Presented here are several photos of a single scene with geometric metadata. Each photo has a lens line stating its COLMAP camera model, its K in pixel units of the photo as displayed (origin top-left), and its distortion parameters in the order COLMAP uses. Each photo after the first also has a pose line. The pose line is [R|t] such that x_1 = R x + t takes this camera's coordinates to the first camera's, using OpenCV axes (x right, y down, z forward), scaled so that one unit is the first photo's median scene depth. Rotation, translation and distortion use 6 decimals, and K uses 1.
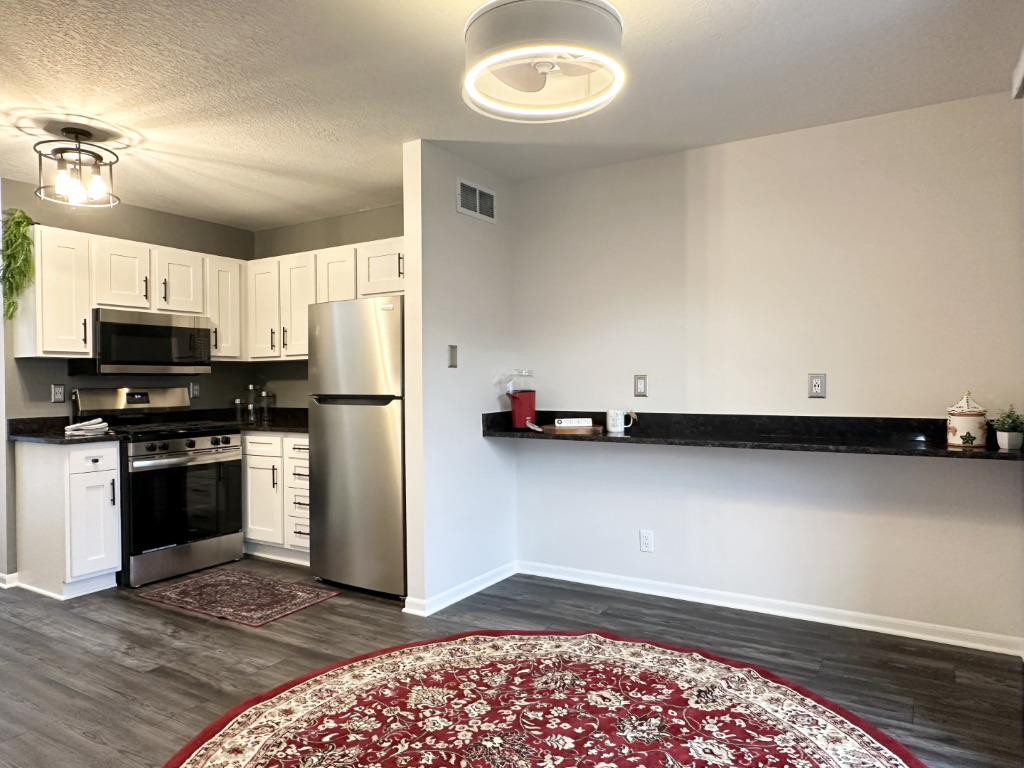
lens RADIAL K [[676.3, 0, 502.3], [0, 676.3, 387.8], [0, 0, 1]] dist [-0.003398, 0.002845]
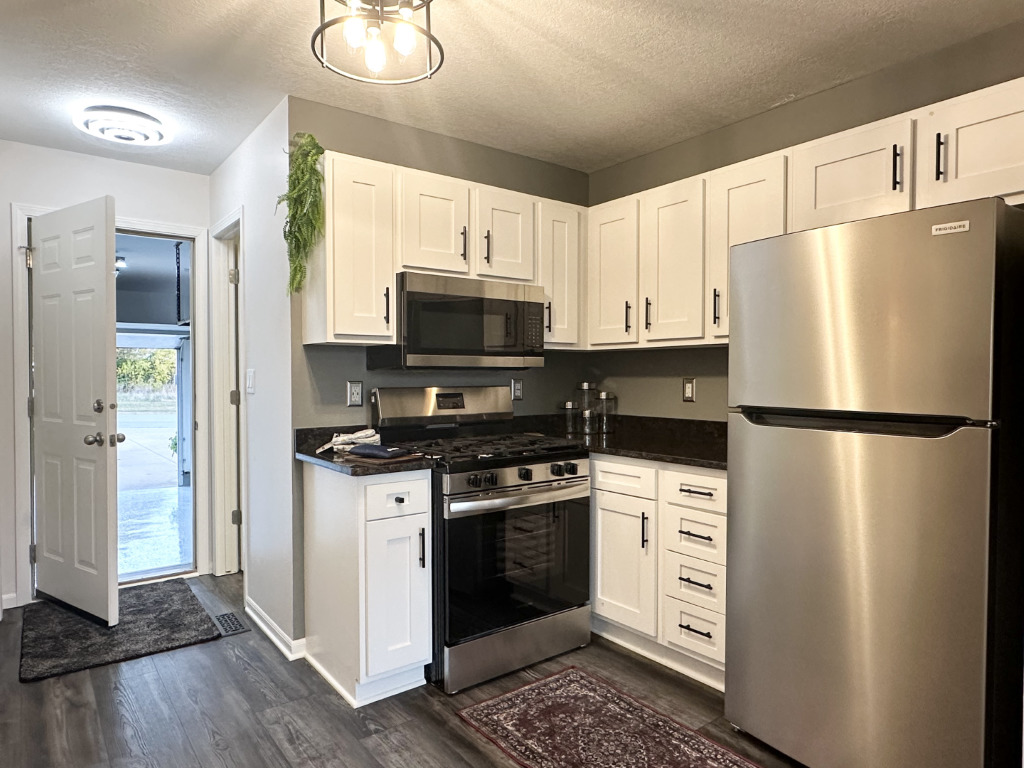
lens RADIAL K [[631.7, 0, 511.3], [0, 631.7, 390.8], [0, 0, 1]] dist [-0.002373, -0.000483]
pose [[0.936234, 0.017164, -0.350957, -0.249884], [-0.011119, 0.999753, 0.019234, -0.009671], [0.351200, -0.014105, 0.936194, 0.405061]]
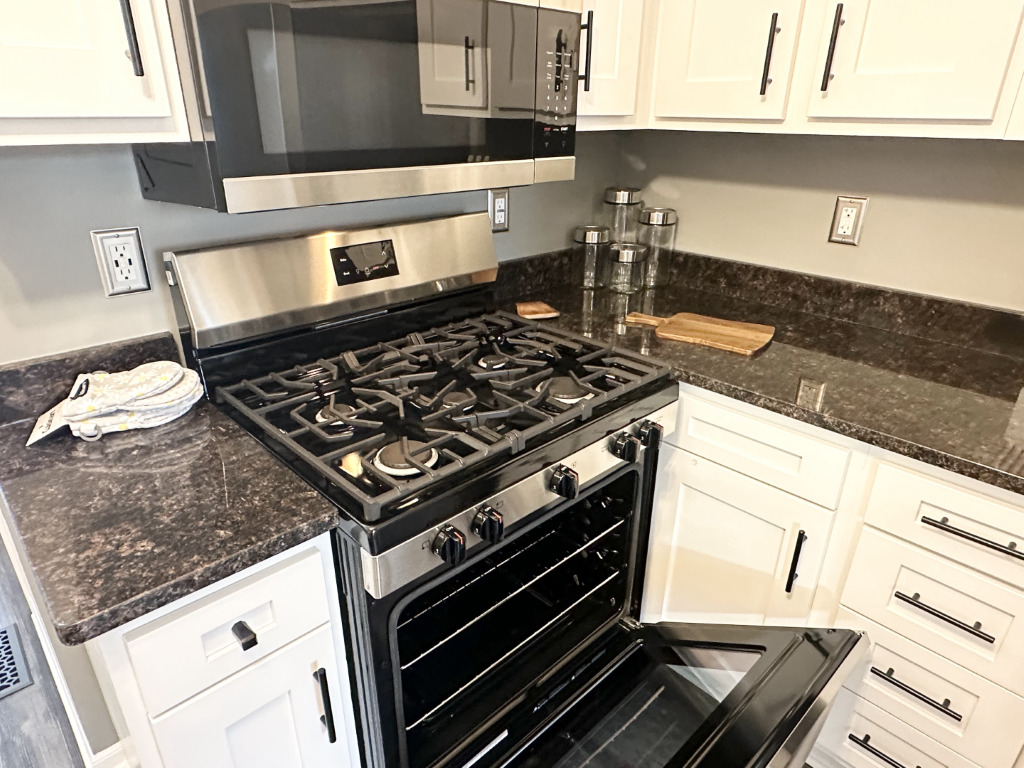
lens RADIAL K [[631.7, 0, 511.3], [0, 631.7, 390.8], [0, 0, 1]] dist [-0.002373, -0.000483]
pose [[0.969909, 0.110501, -0.216946, -0.412011], [-0.015204, 0.916821, 0.399008, -0.051102], [0.242991, -0.383704, 0.890914, 0.747585]]
